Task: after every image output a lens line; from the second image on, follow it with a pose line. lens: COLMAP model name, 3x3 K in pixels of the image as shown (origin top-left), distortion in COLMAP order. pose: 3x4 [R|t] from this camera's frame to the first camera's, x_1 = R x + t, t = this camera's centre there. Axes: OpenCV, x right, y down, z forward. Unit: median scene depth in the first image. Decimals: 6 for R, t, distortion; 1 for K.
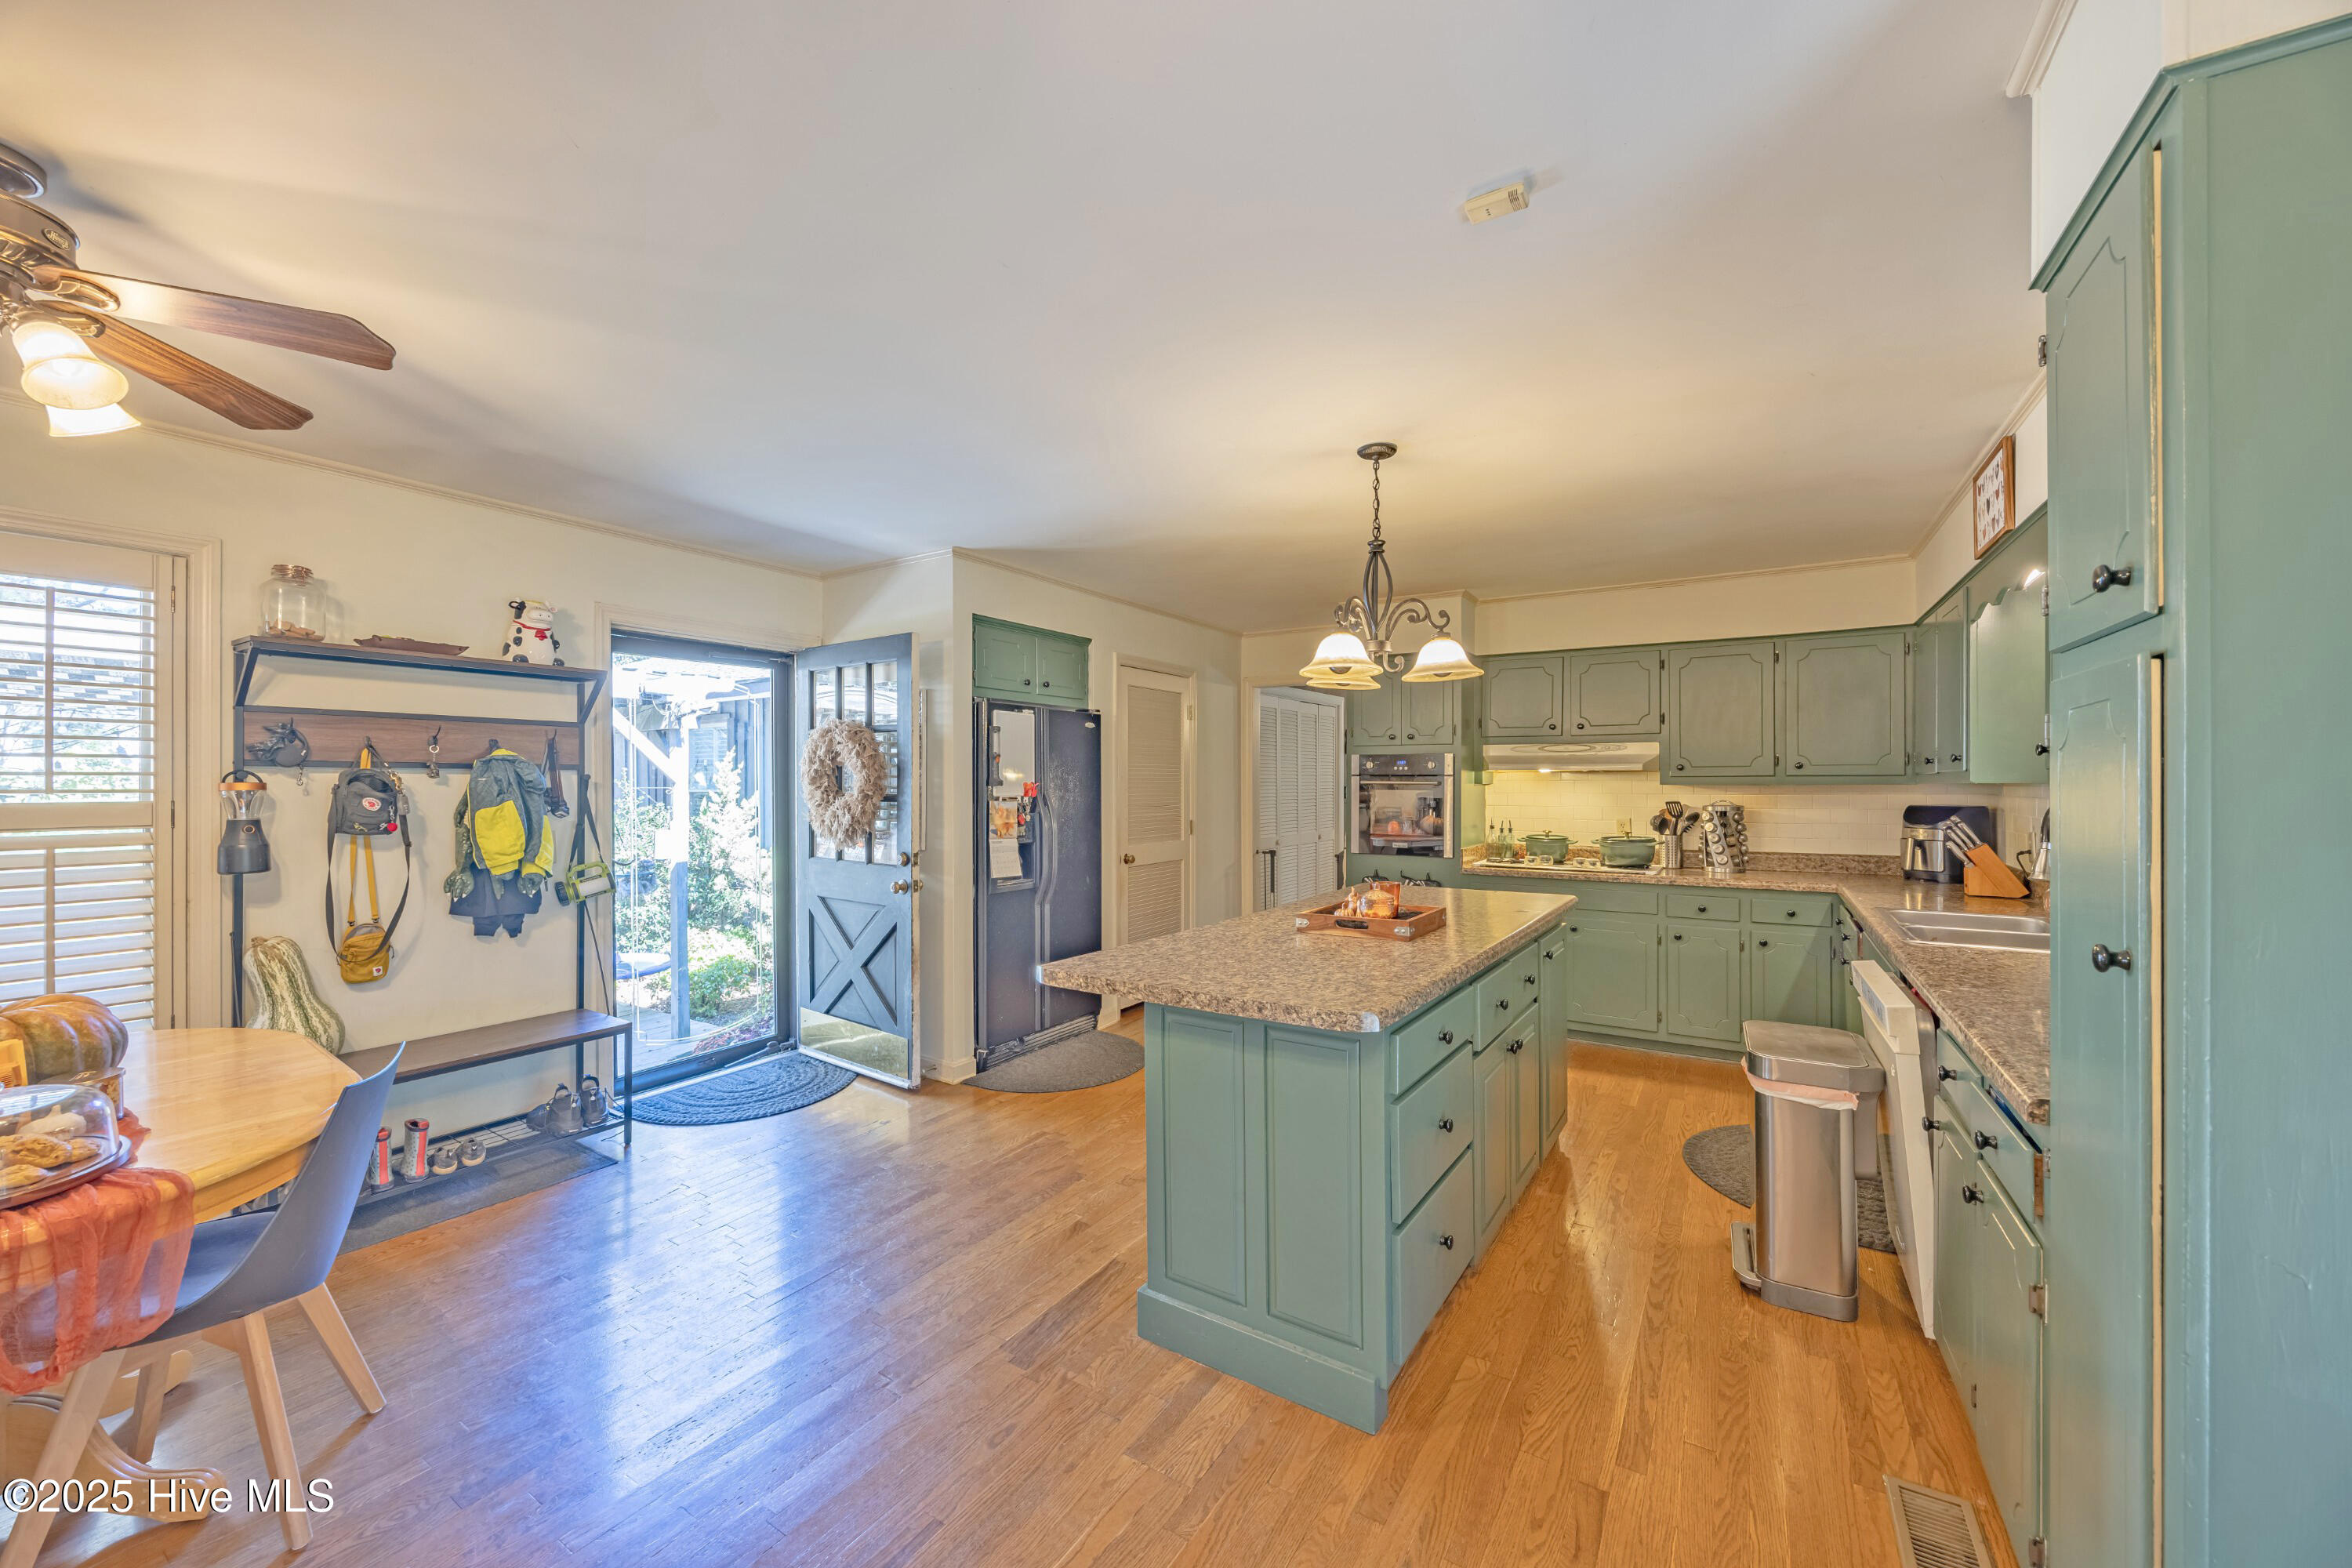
lens RADIAL K [[898.0, 0, 1204.0], [0, 898.0, 784.3], [0, 0, 1]] dist [0.001912, -0.004182]
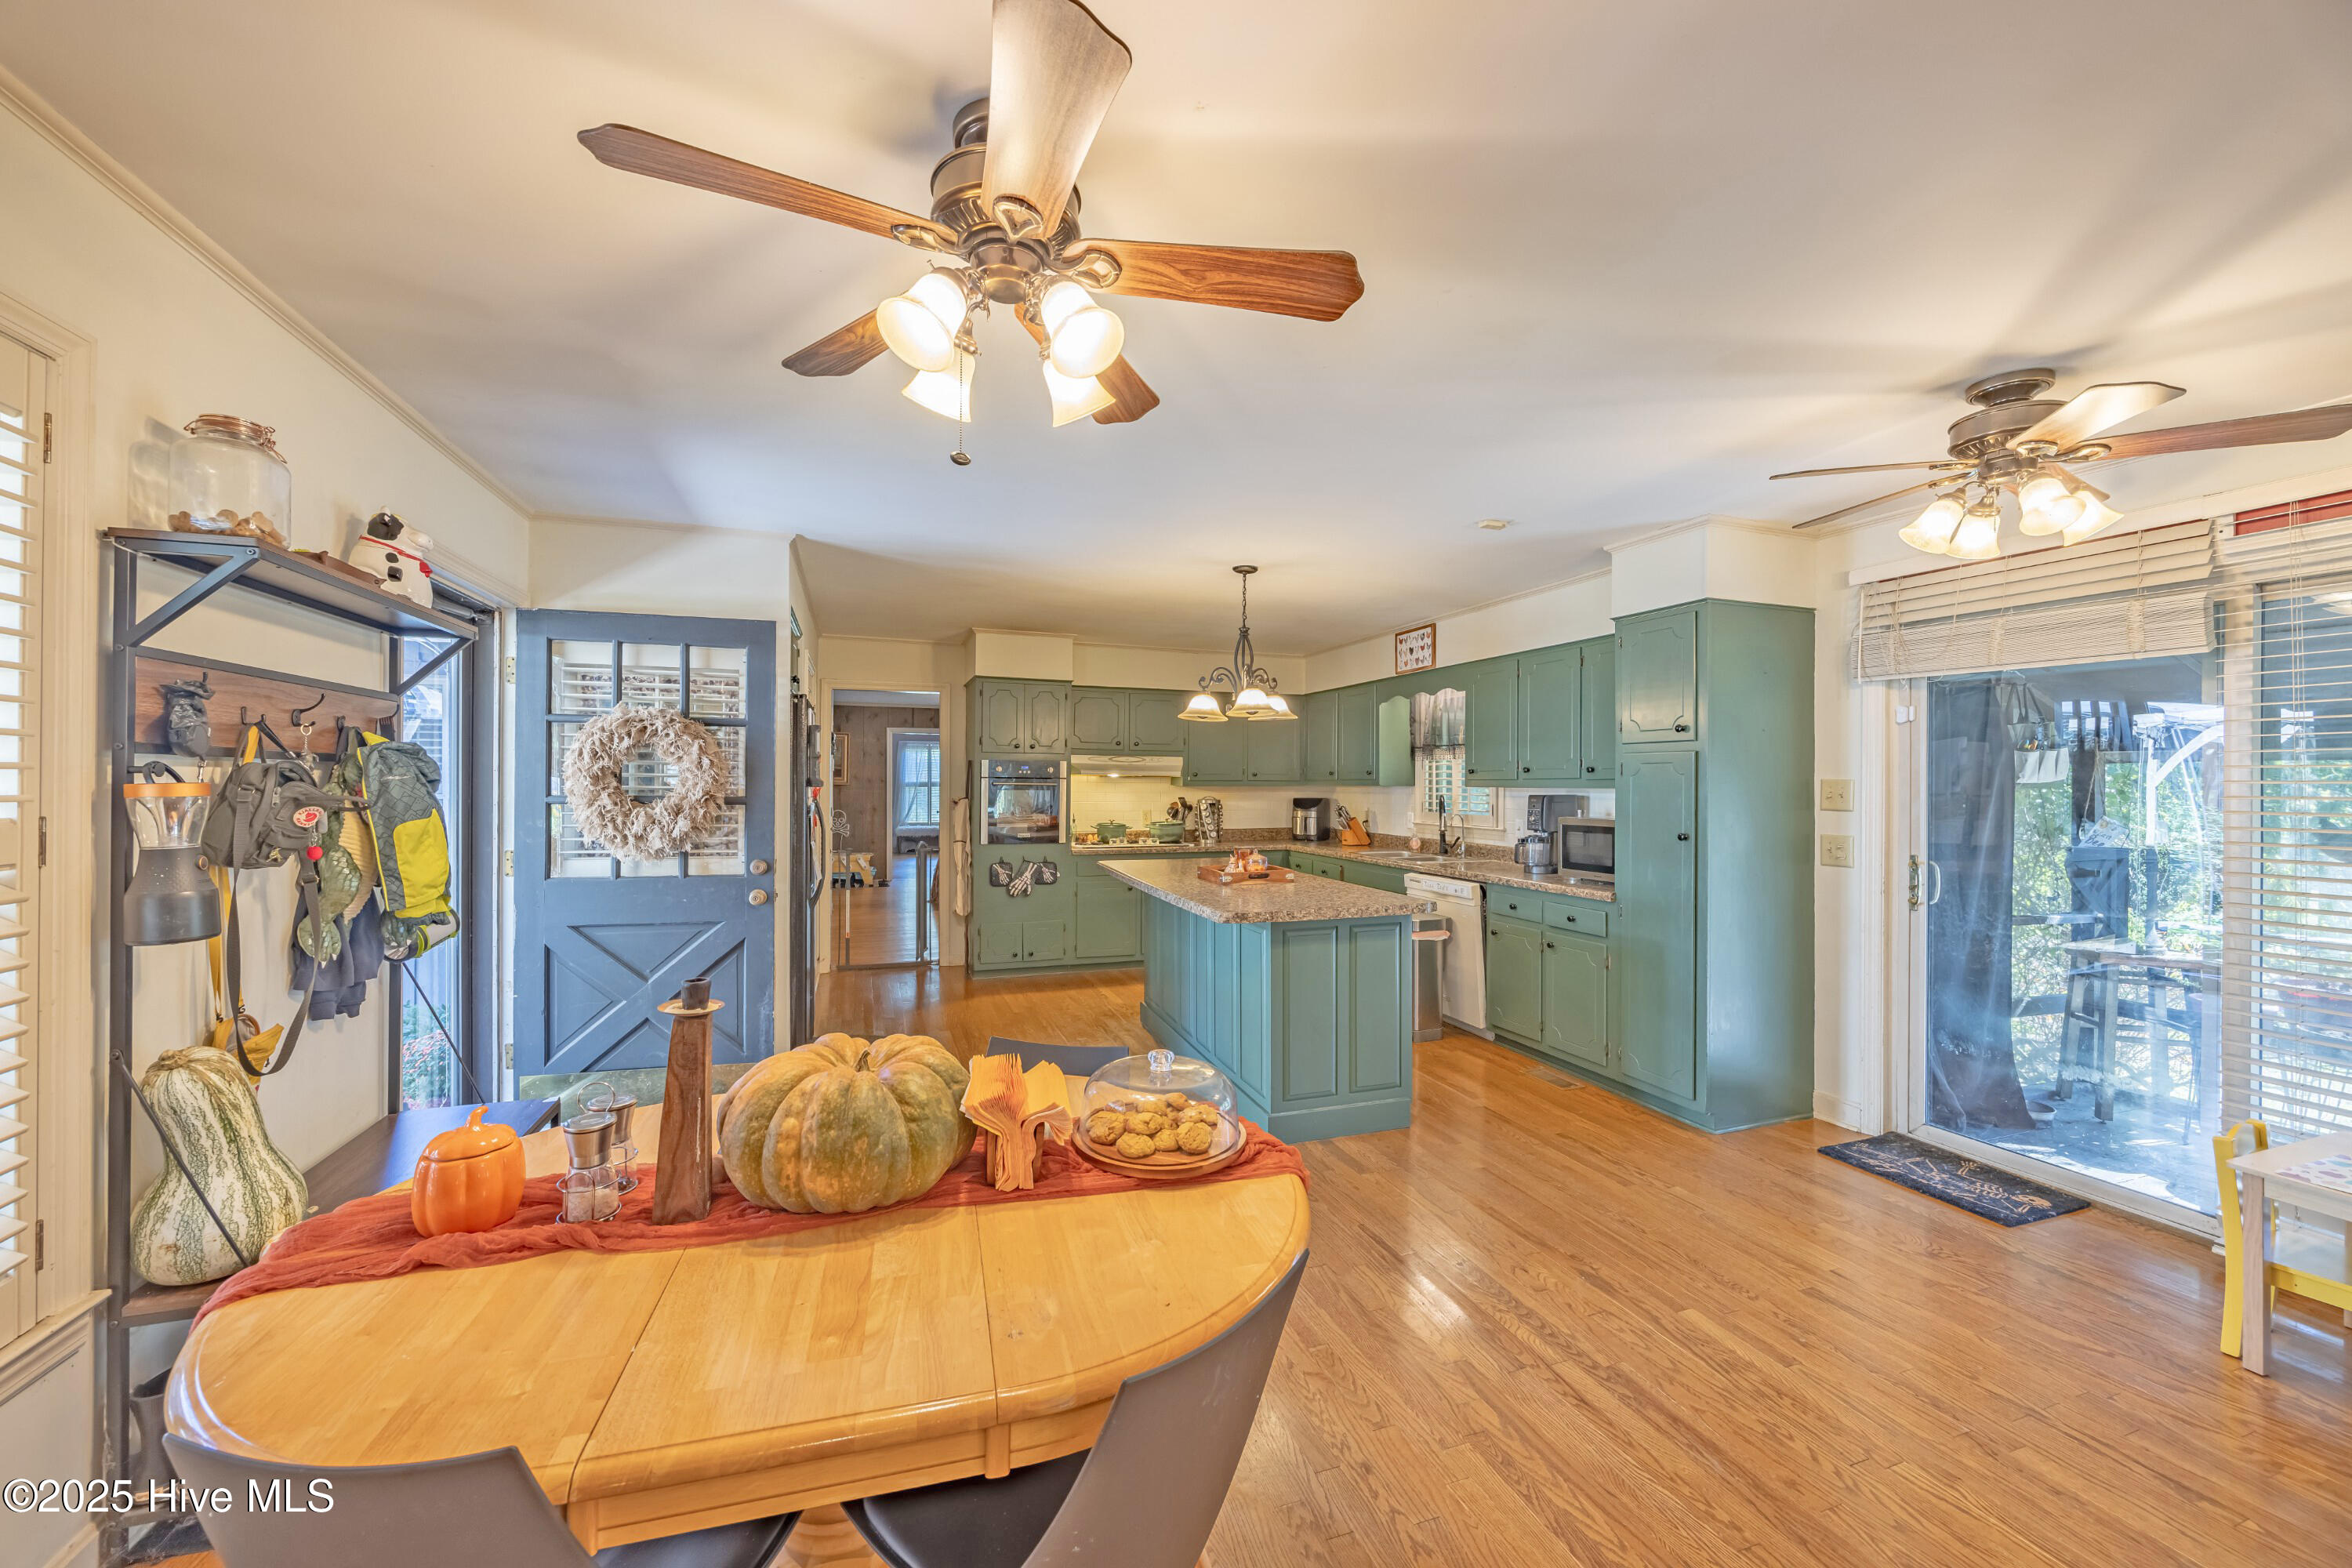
lens RADIAL K [[898.0, 0, 1204.0], [0, 898.0, 784.3], [0, 0, 1]] dist [0.001912, -0.004182]
pose [[0.610623, 0.001940, 0.791919, -0.689612], [-0.002310, 0.999997, -0.000668, -0.001472], [-0.791918, -0.001421, 0.610626, 0.076464]]
